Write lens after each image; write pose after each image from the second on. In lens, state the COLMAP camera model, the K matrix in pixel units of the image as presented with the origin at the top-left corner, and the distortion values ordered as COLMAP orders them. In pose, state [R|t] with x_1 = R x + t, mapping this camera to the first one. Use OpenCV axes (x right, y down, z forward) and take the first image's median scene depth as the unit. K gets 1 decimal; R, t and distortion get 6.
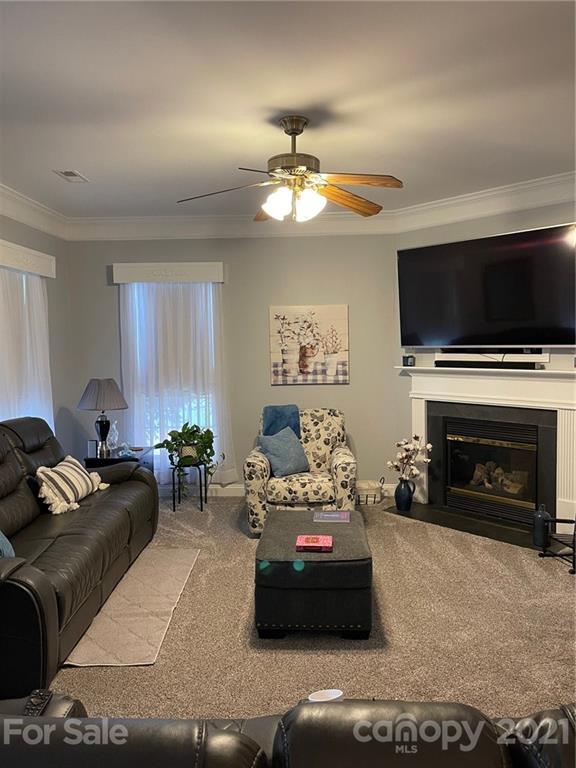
lens RADIAL K [[585.0, 0, 286.8], [0, 585.0, 381.2], [0, 0, 1]] dist [0.070244, -0.097418]
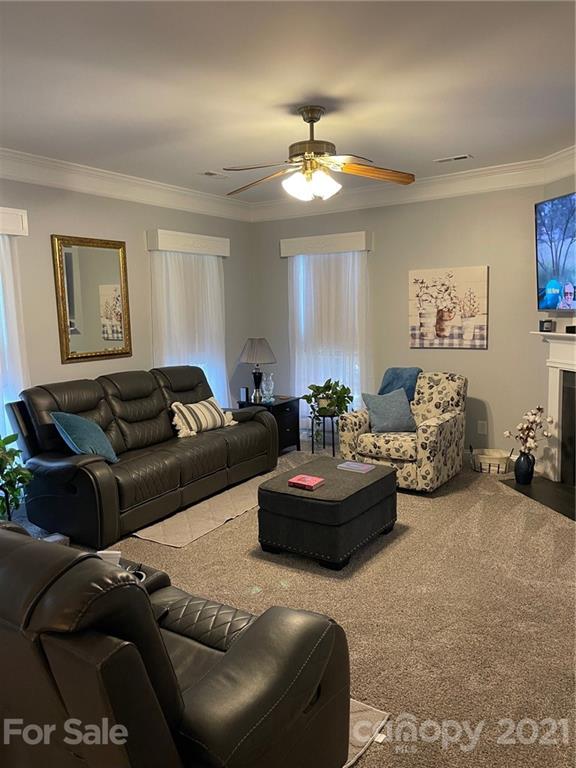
lens RADIAL K [[585.0, 0, 282.8], [0, 585.0, 384.2], [0, 0, 1]] dist [0.070244, -0.097418]
pose [[0.846087, 0.064640, -0.529111, 0.373785], [-0.025994, 0.996443, 0.080166, -0.007354], [0.532410, -0.054074, 0.844757, -0.000754]]
